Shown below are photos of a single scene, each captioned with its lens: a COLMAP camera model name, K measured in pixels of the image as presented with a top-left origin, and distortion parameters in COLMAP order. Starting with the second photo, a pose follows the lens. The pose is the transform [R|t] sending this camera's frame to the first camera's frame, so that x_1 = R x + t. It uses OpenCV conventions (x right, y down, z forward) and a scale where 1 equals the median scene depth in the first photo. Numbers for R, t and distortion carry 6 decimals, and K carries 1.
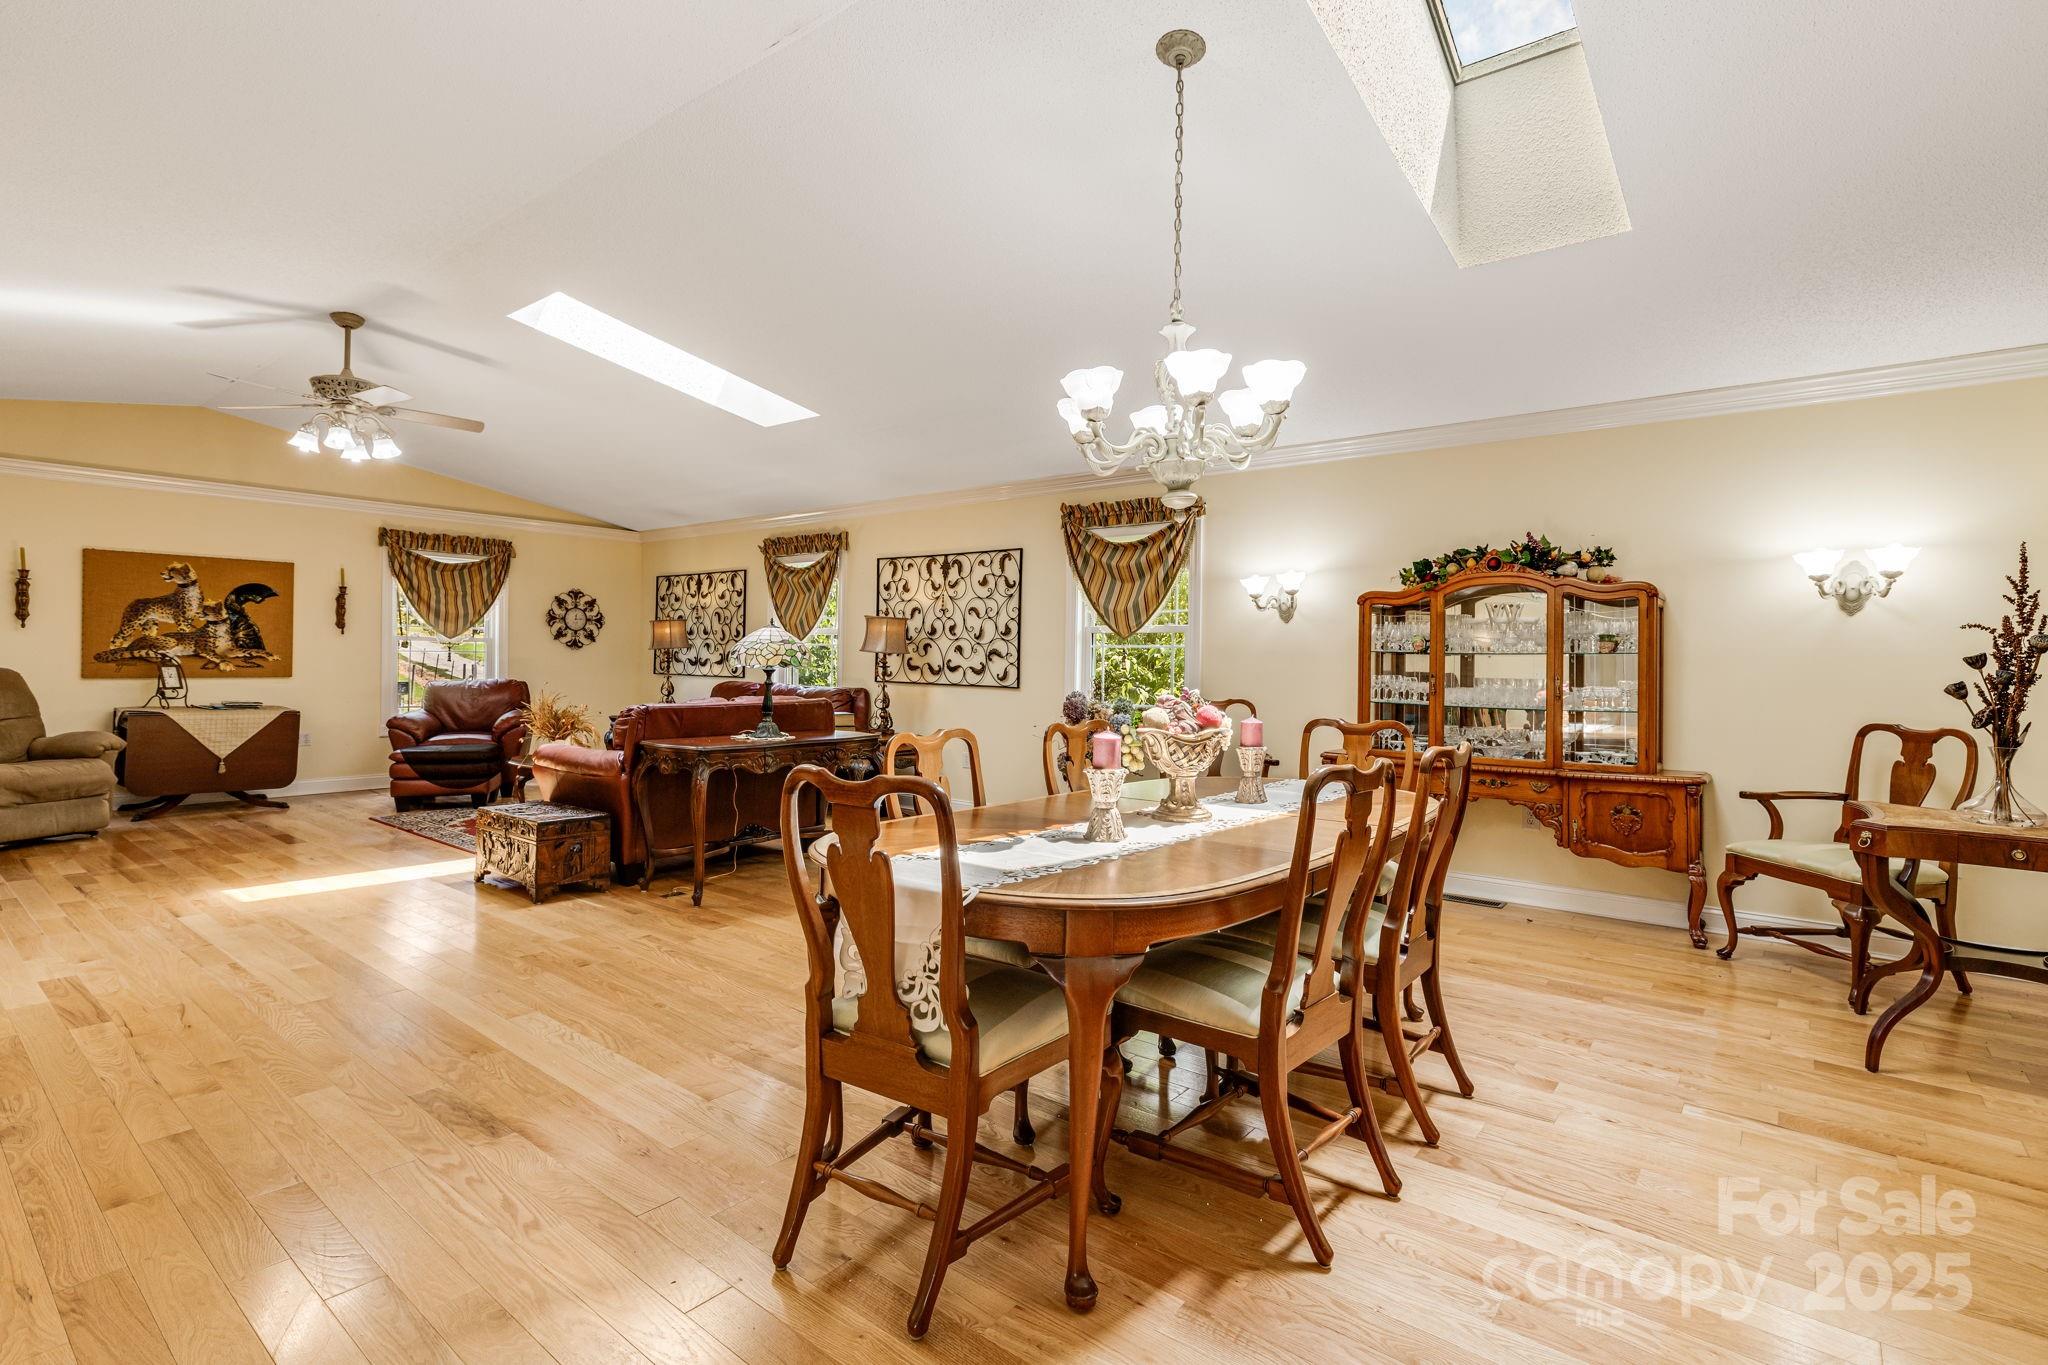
lens RADIAL K [[933.7, 0, 1041.8], [0, 933.7, 667.7], [0, 0, 1]] dist [0.001966, -0.000083]
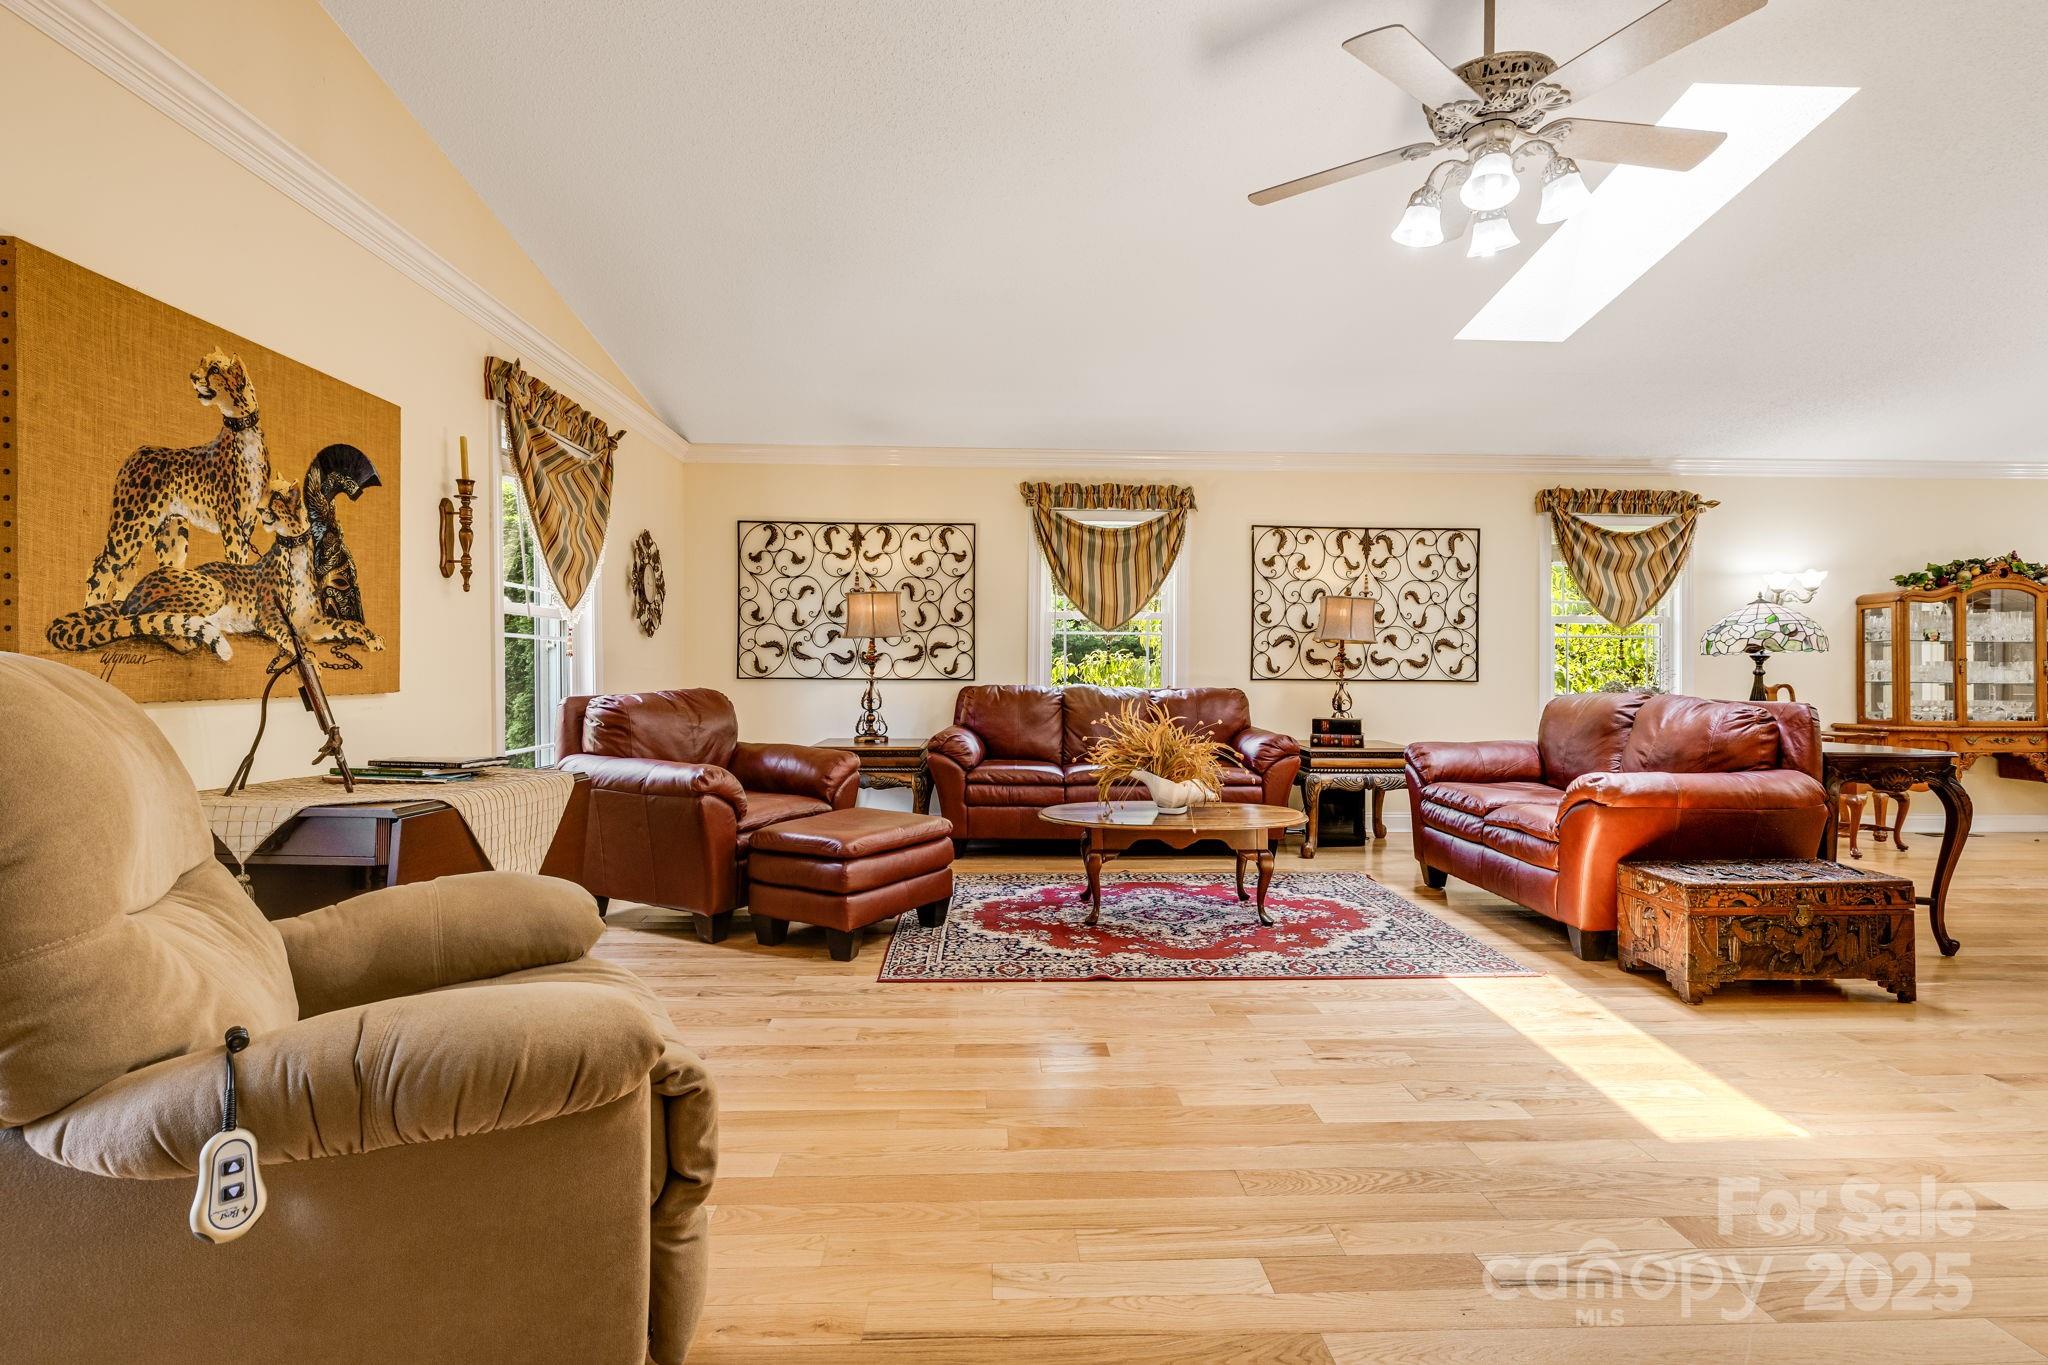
lens RADIAL K [[933.7, 0, 1033.6], [0, 933.7, 681.7], [0, 0, 1]] dist [0.001966, -0.000083]
pose [[0.767708, -0.018683, 0.640527, -0.883753], [0.012716, 0.999822, 0.013922, 0.003236], [-0.640673, -0.002543, 0.767809, 0.540036]]
